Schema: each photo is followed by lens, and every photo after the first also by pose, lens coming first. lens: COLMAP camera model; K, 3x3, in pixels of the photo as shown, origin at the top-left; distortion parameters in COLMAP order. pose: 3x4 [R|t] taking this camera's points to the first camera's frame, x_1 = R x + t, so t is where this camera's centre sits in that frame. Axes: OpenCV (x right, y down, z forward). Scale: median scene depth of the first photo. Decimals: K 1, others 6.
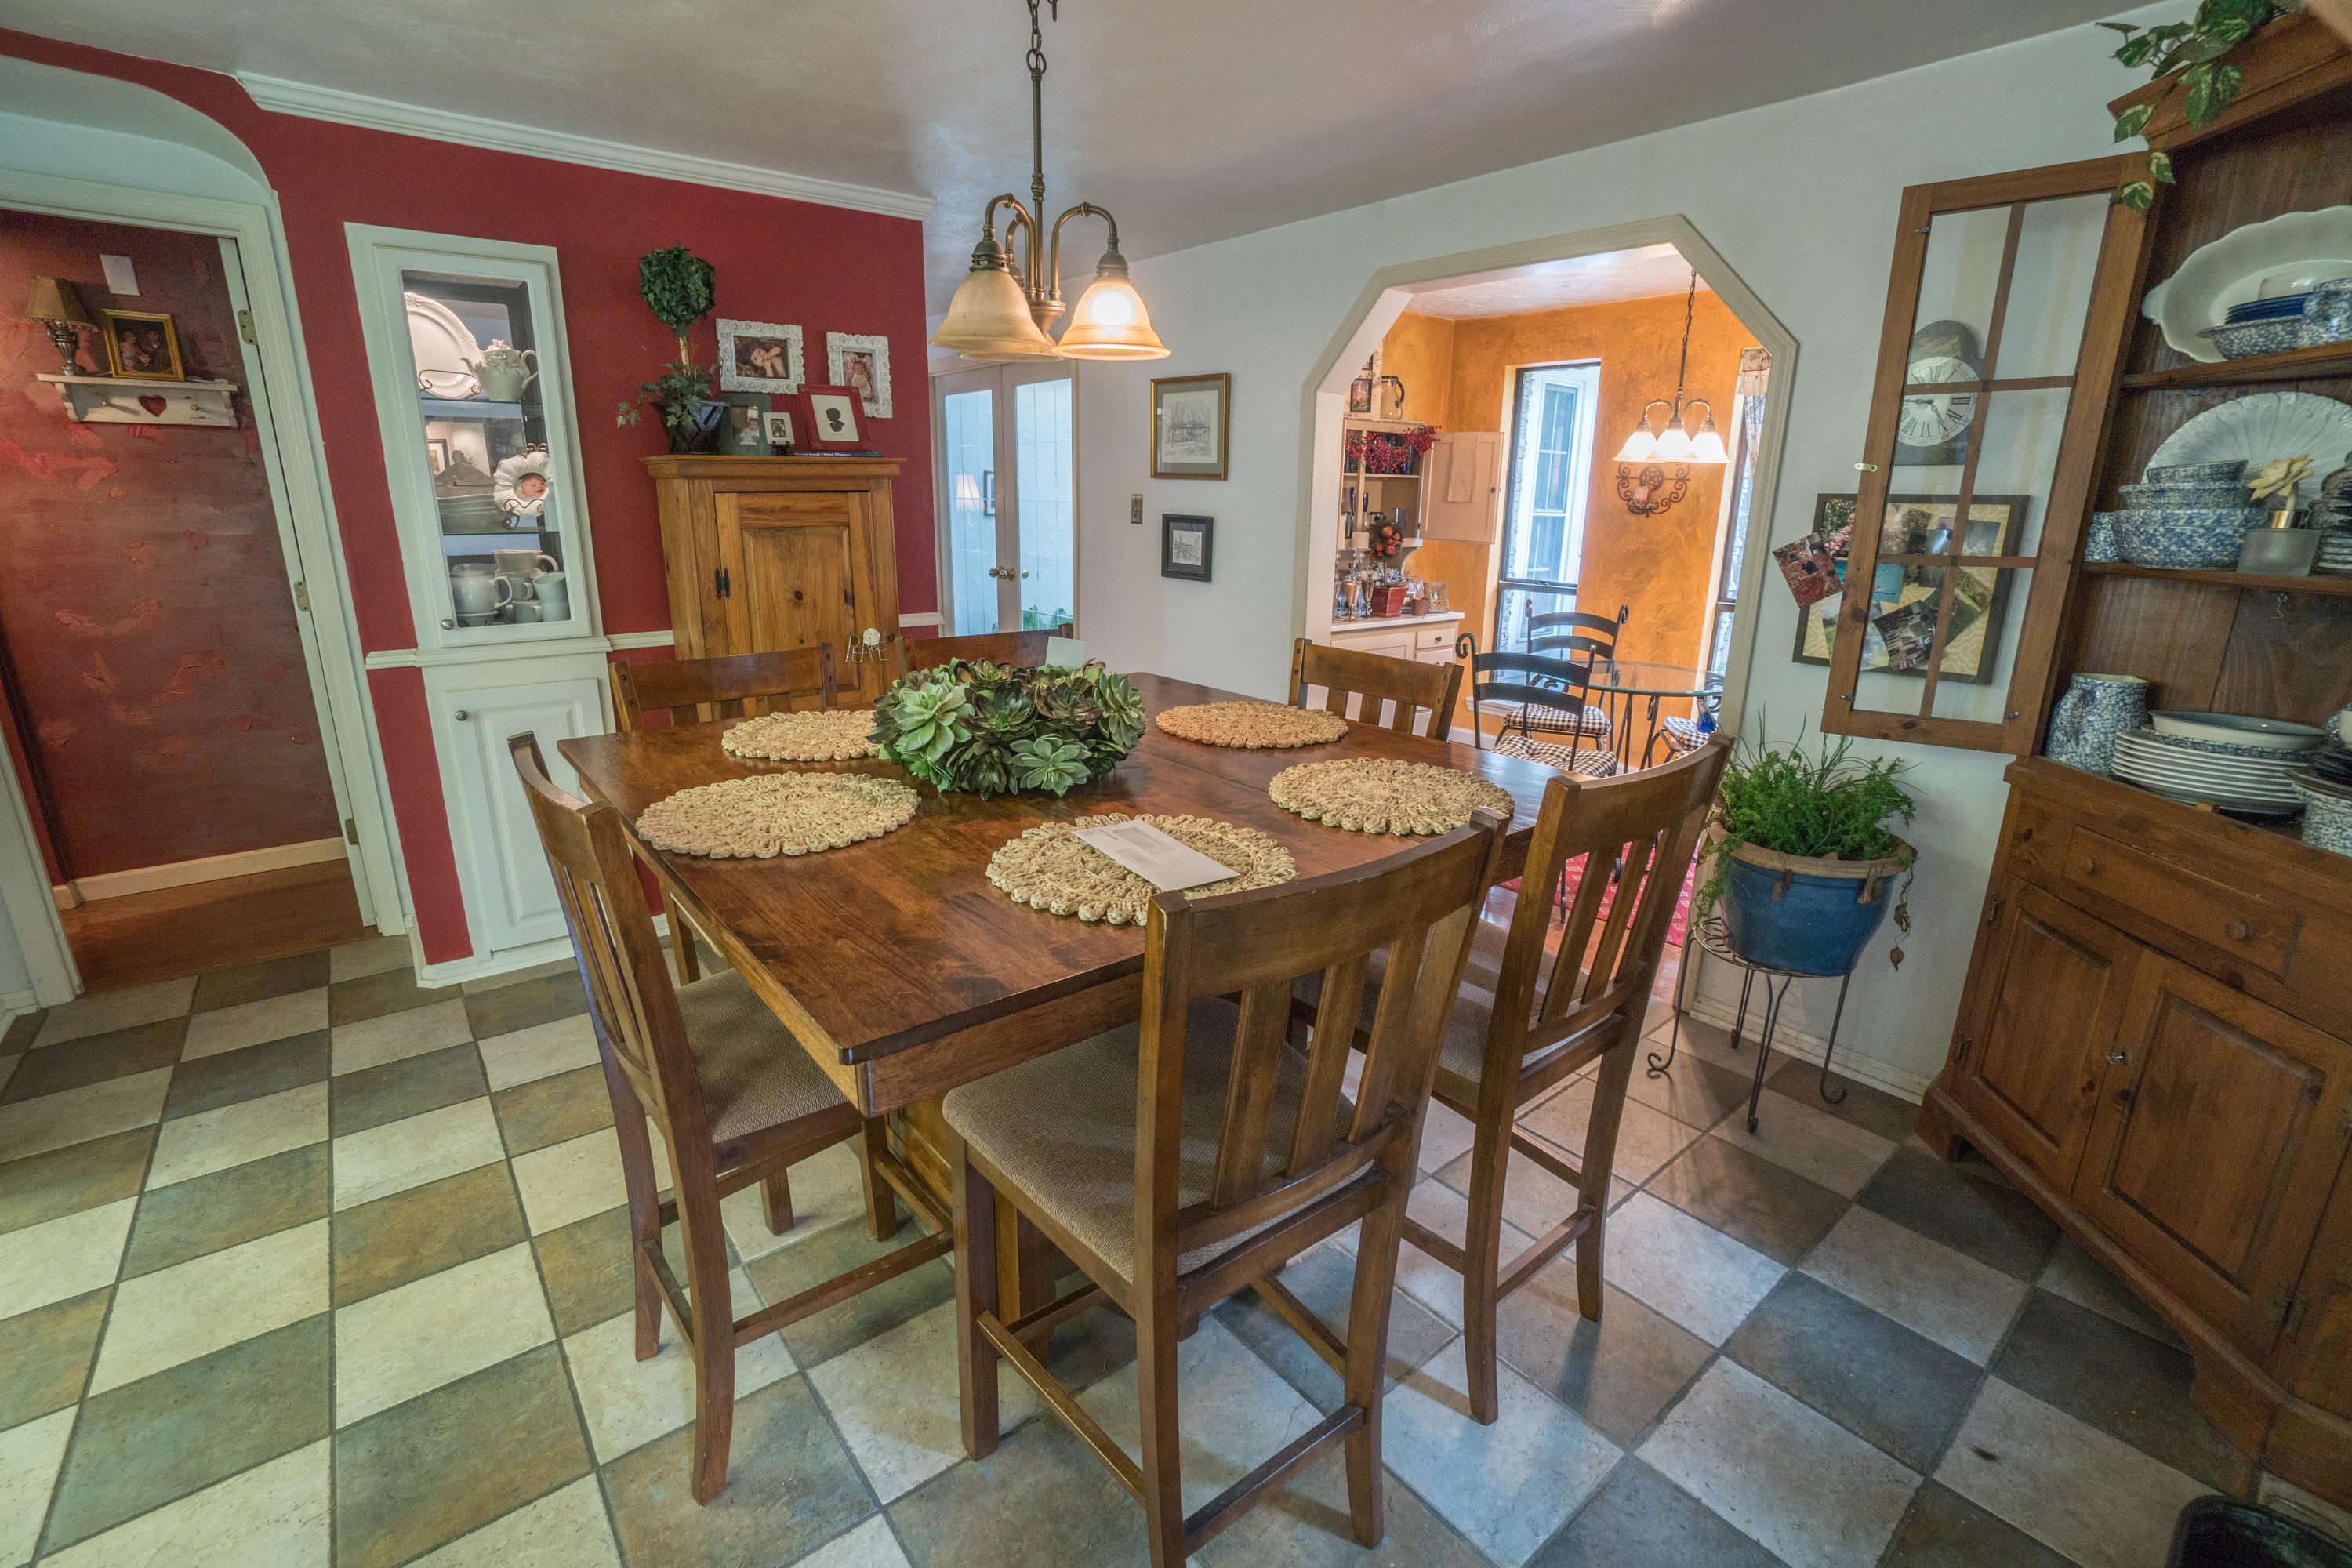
lens RADIAL K [[1035.8, 0, 1169.0], [0, 1035.8, 783.6], [0, 0, 1]] dist [-0.063343, 0.021991]
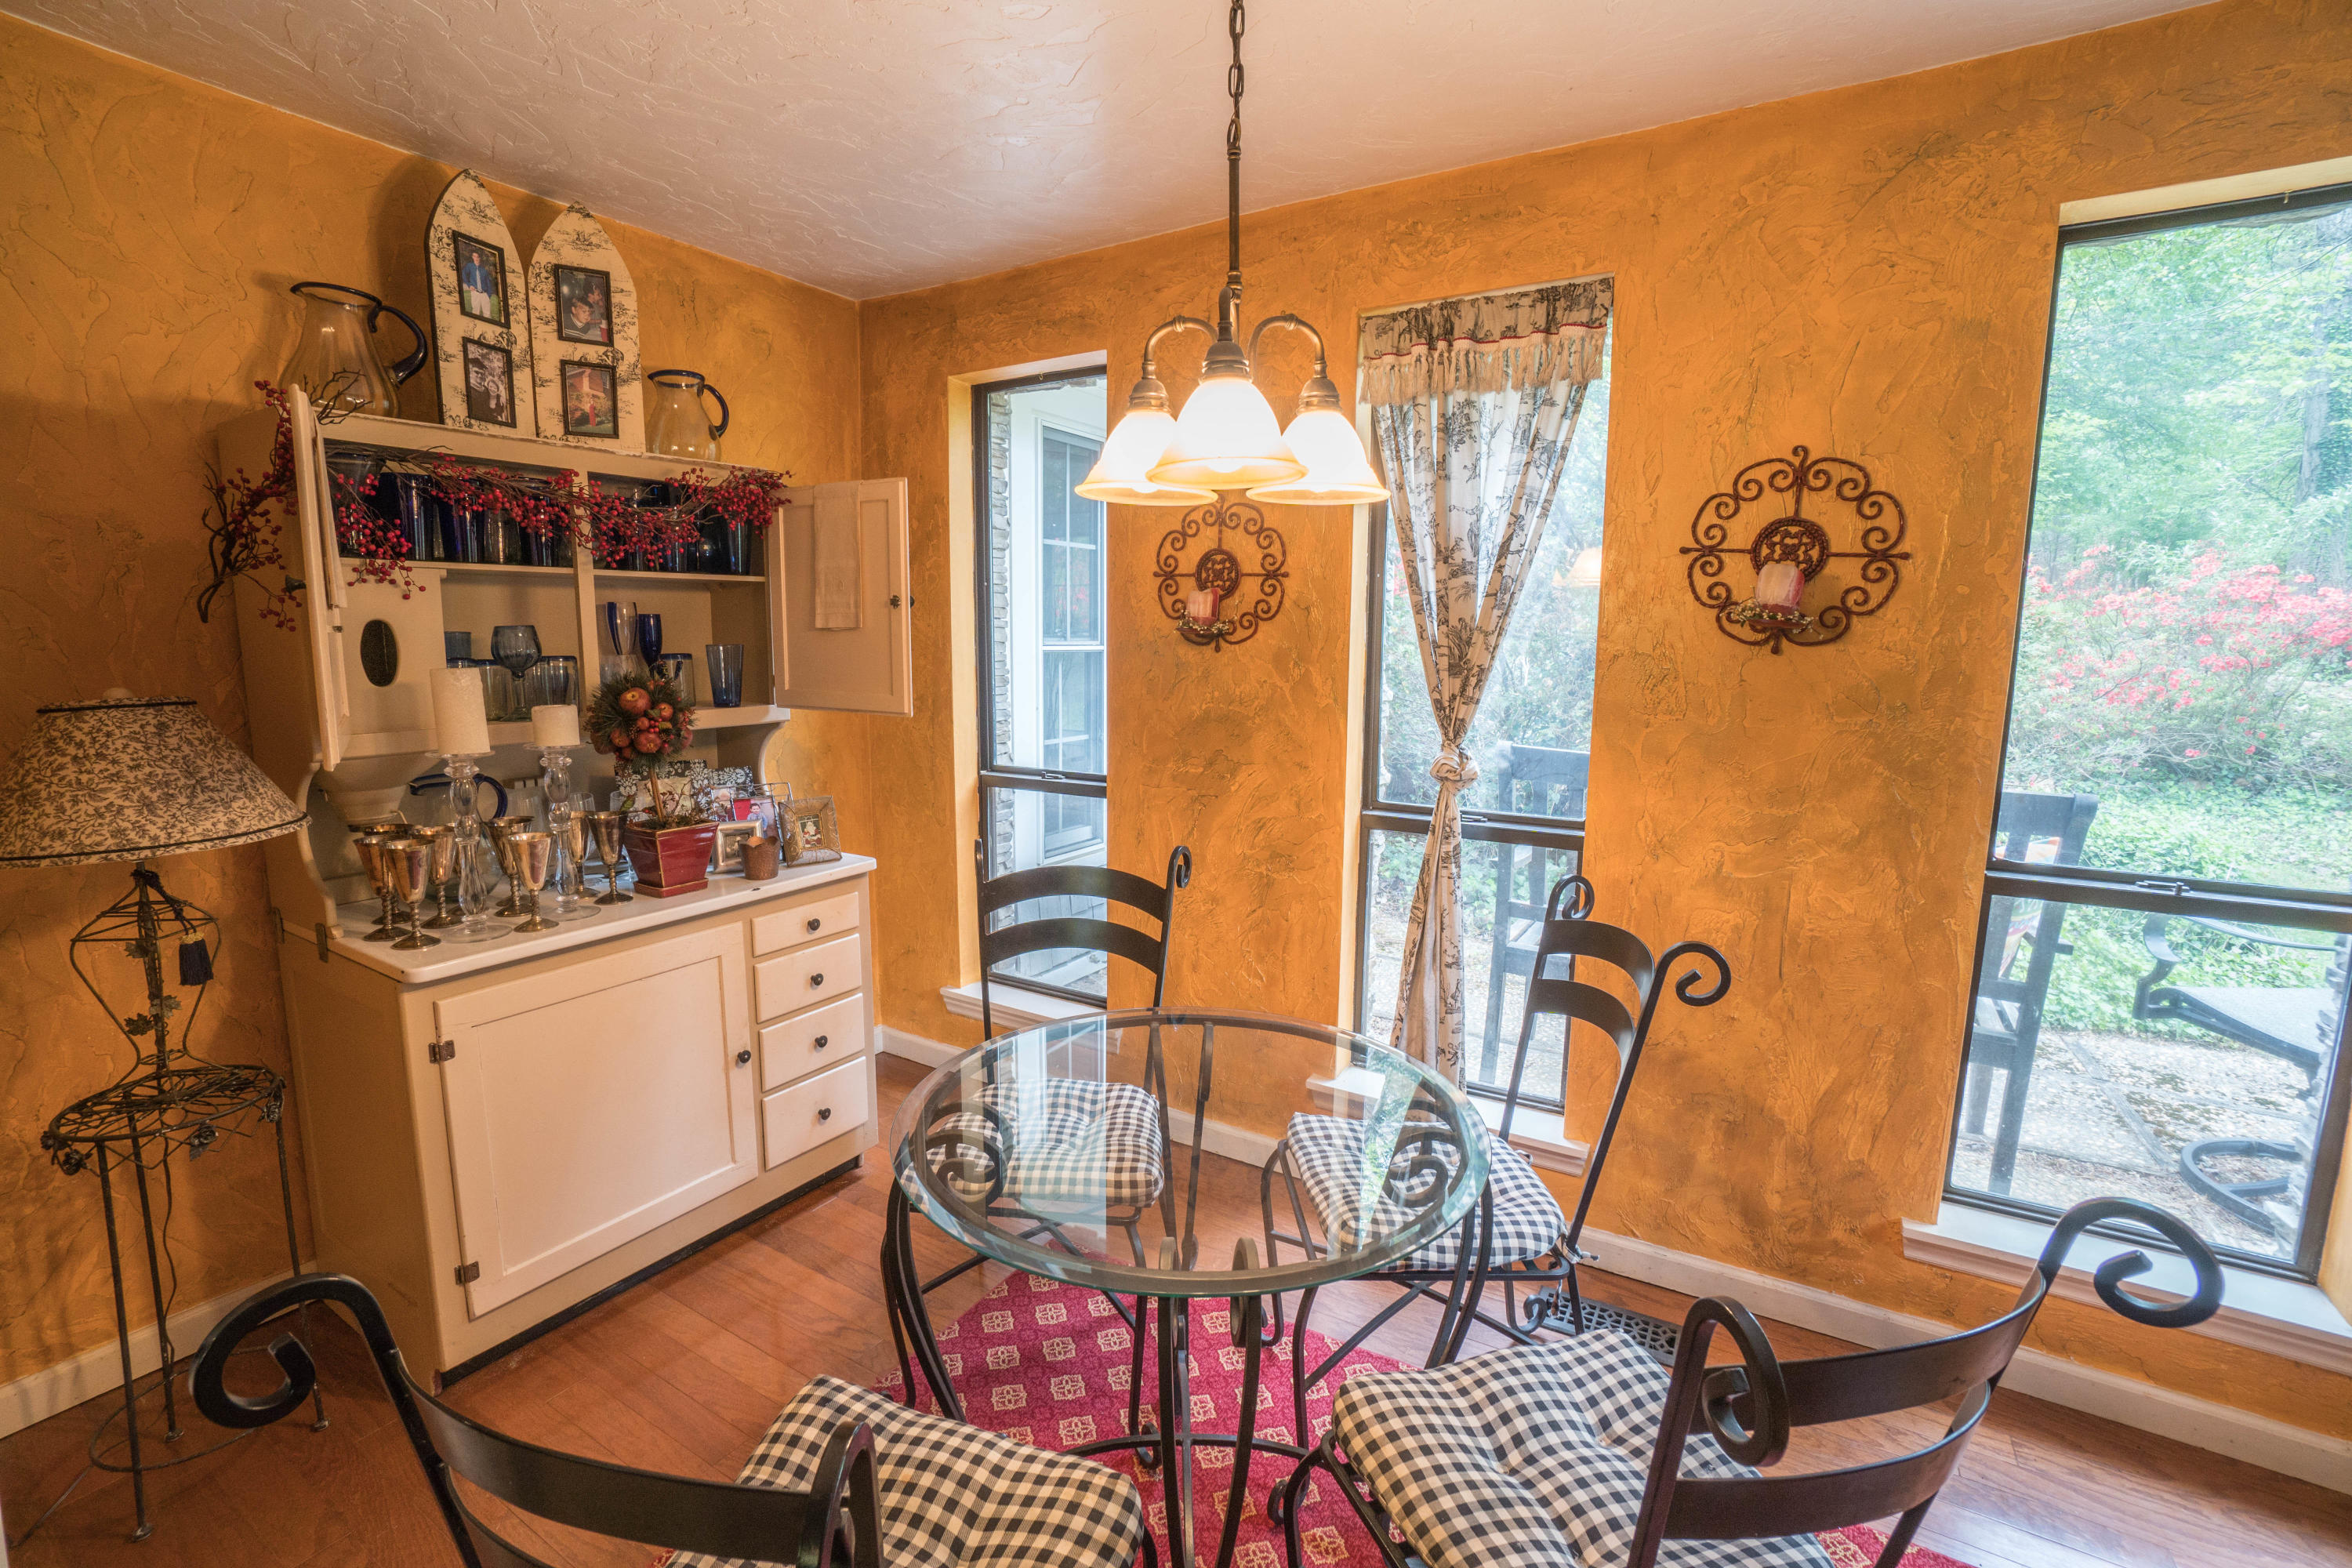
lens RADIAL K [[1035.8, 0, 1169.0], [0, 1035.8, 783.6], [0, 0, 1]] dist [-0.063343, 0.021991]
pose [[0.941929, -0.056615, 0.331005, 0.267296], [0.097269, 0.989429, -0.107562, -0.140069], [-0.321416, 0.133512, 0.937479, 0.523958]]
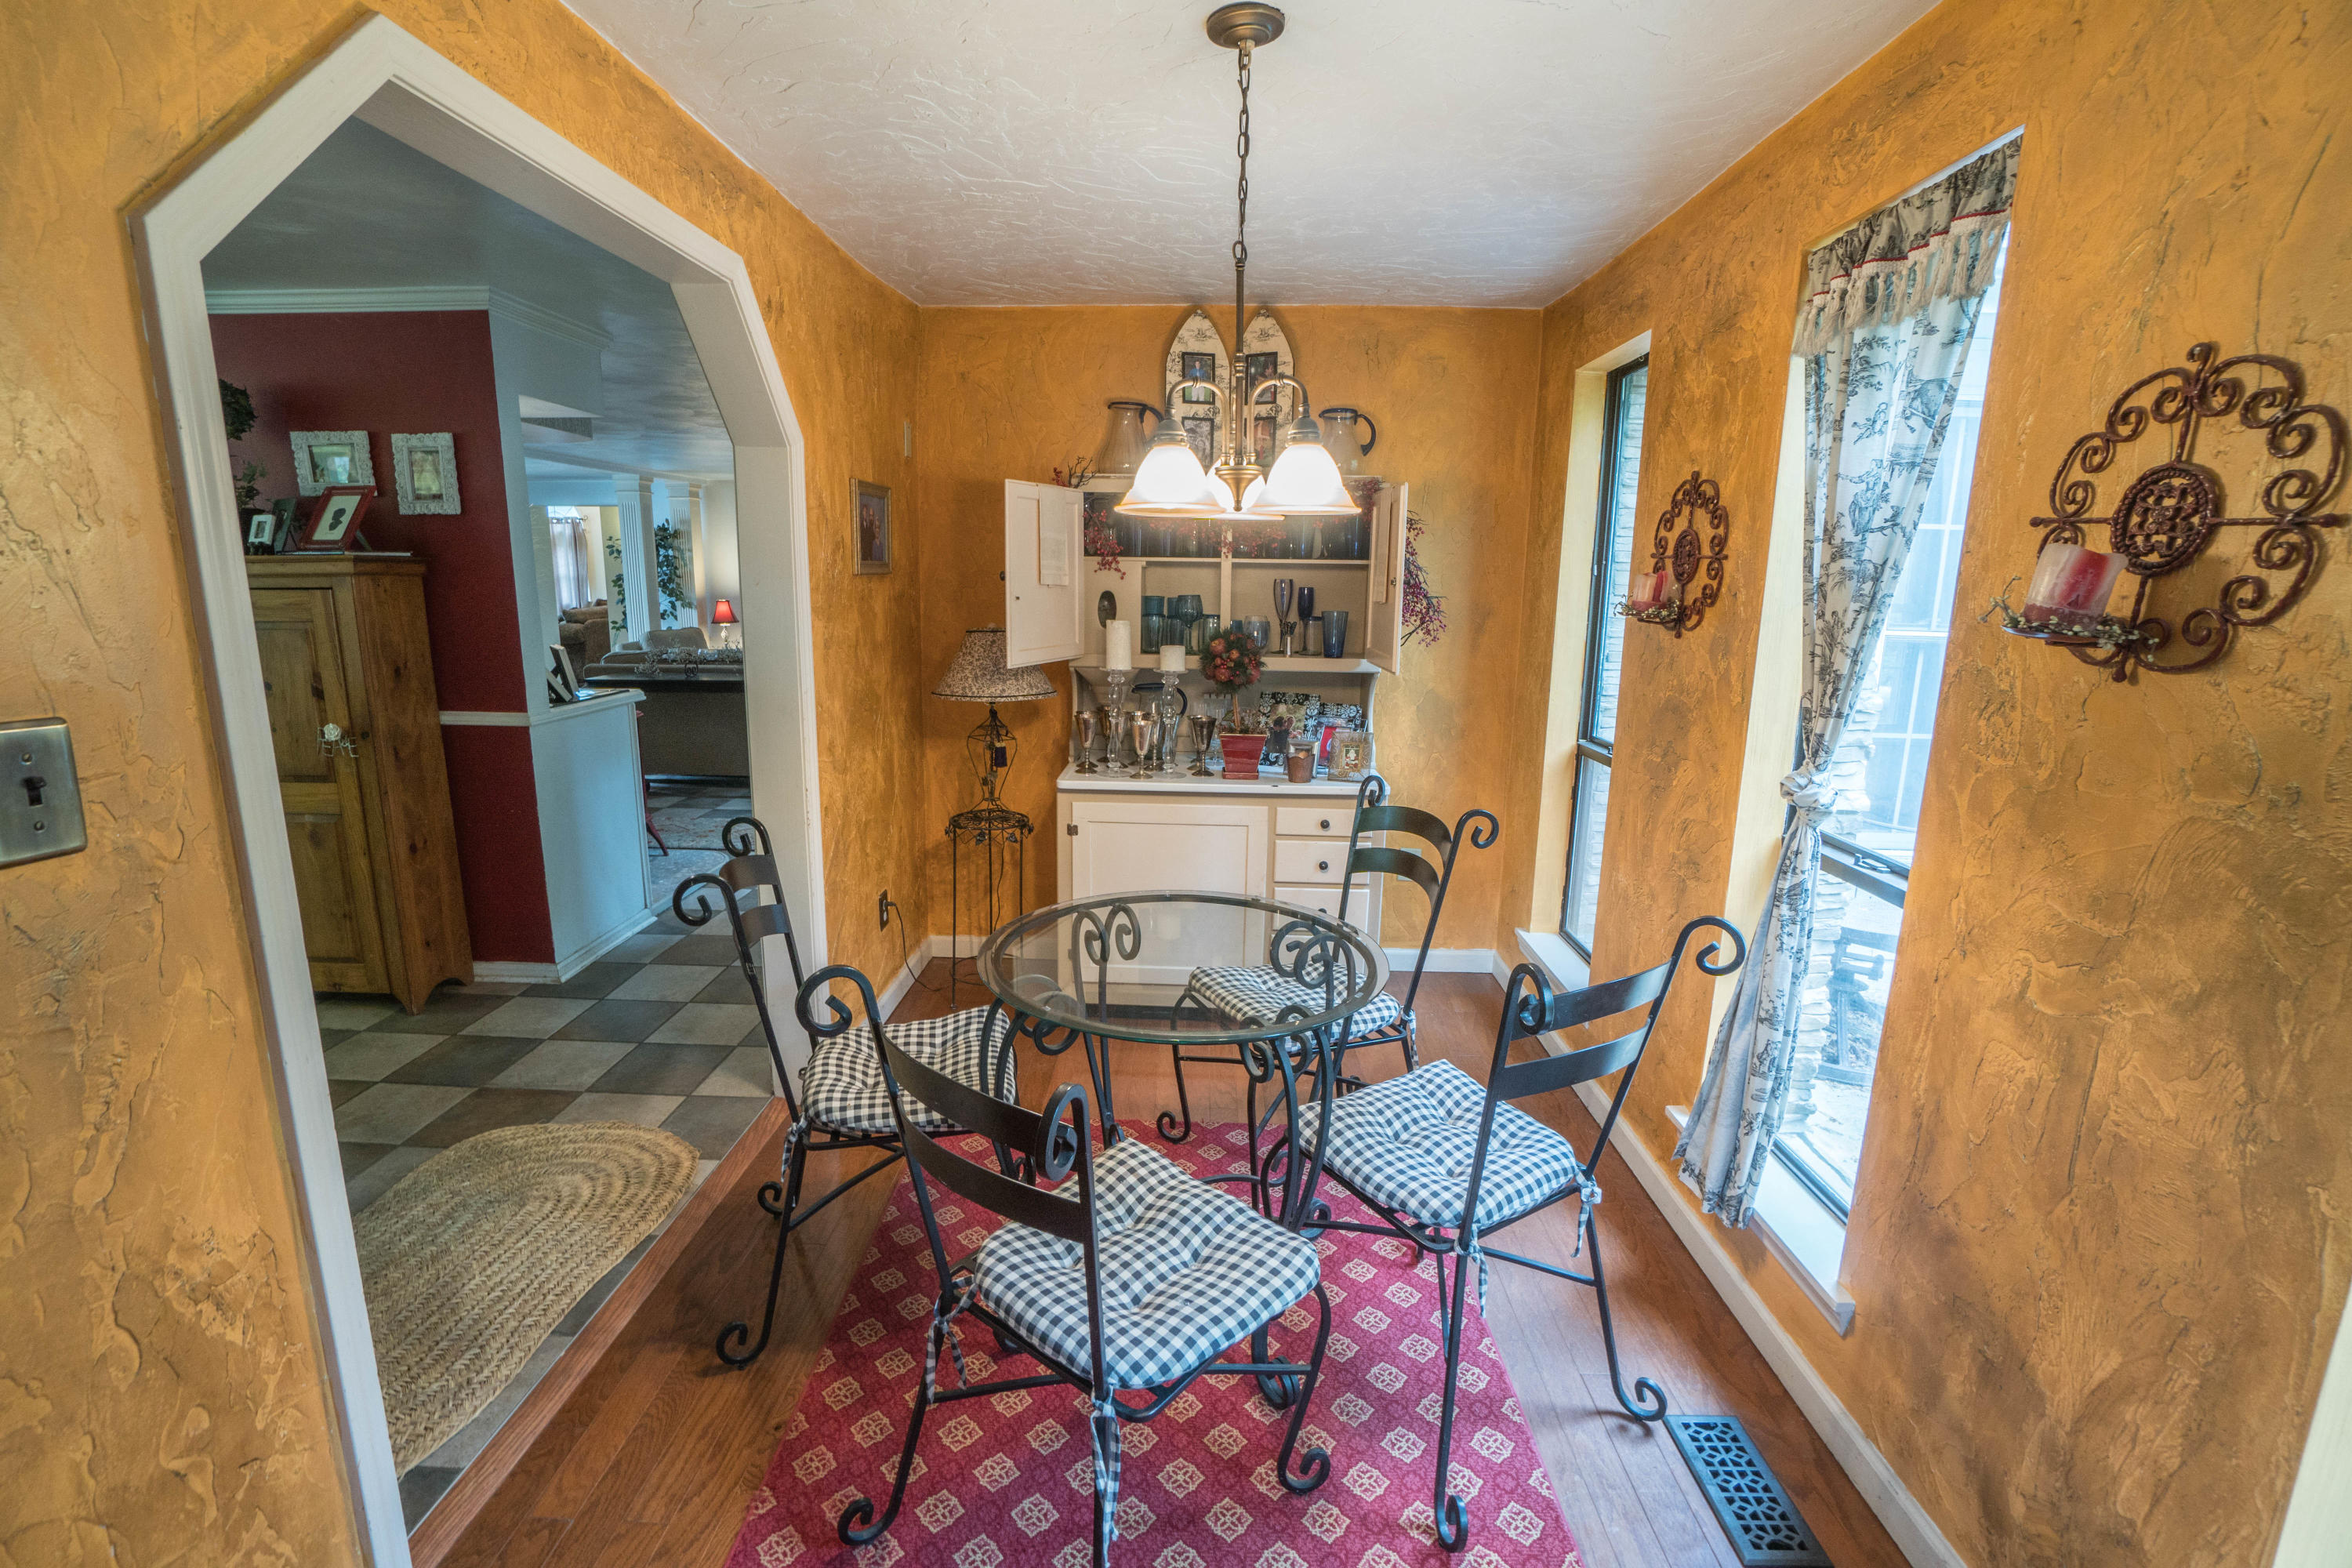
lens RADIAL K [[1035.8, 0, 1169.0], [0, 1035.8, 783.6], [0, 0, 1]] dist [-0.063343, 0.021991]
pose [[0.757586, 0.126123, -0.640434, 0.589931], [-0.181119, 0.983245, -0.020616, -0.136751], [0.627104, 0.131614, 0.767736, 0.478586]]
